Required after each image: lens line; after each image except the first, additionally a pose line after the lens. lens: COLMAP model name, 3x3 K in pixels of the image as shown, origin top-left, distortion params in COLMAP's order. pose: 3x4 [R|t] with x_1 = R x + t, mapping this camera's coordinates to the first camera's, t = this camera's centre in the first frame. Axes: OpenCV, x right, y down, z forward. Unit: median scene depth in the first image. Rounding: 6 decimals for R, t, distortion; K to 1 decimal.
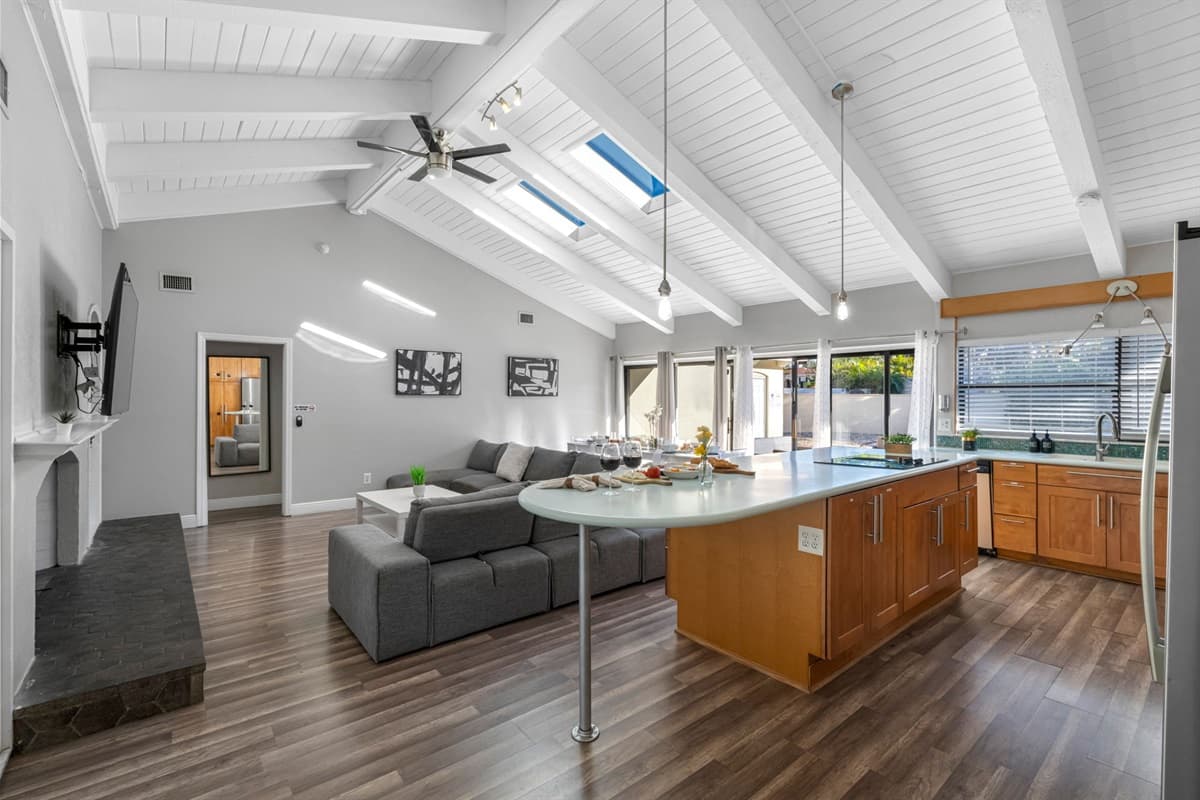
lens RADIAL K [[537.0, 0, 609.9], [0, 537.0, 408.1], [0, 0, 1]] dist [-0.009049, 0.002880]
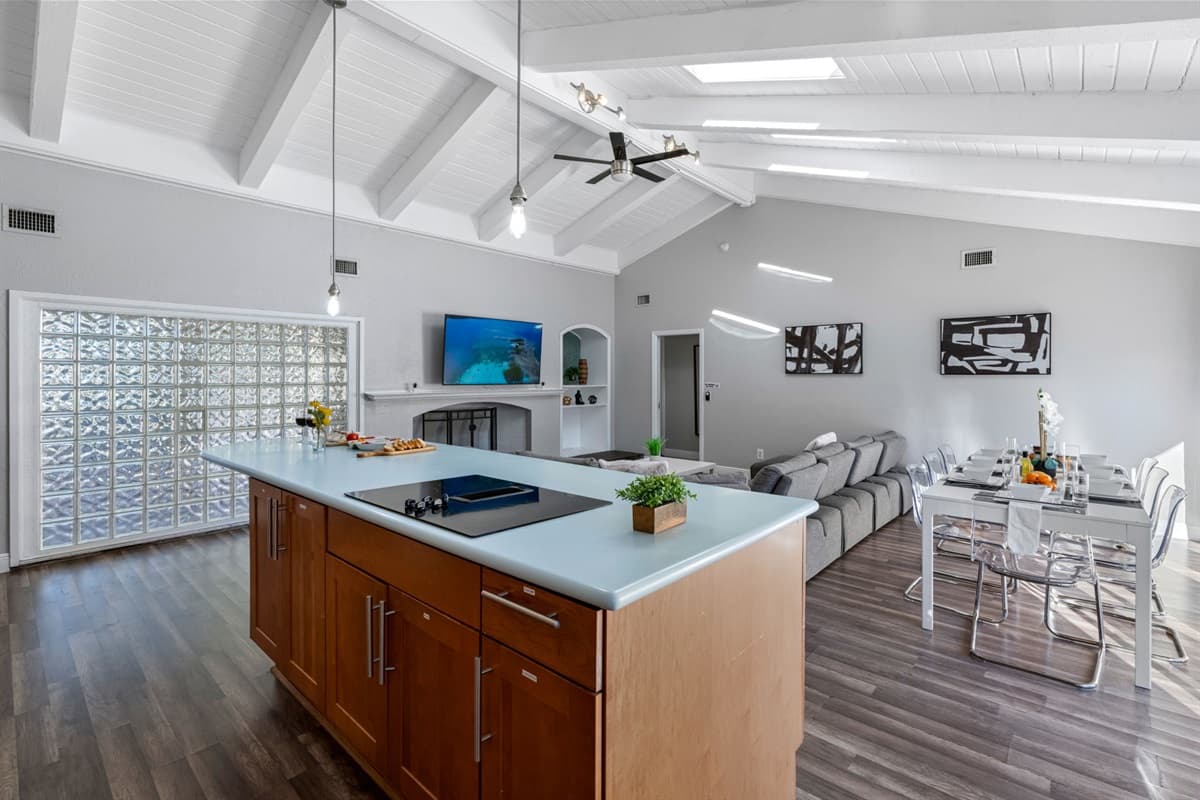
lens RADIAL K [[537.0, 0, 582.4], [0, 537.0, 376.7], [0, 0, 1]] dist [-0.009049, 0.002880]
pose [[0.109164, 0.003791, -0.994017, 0.496235], [-0.017290, 0.999849, 0.001914, -0.014482], [0.993873, 0.016977, 0.109213, 0.497864]]
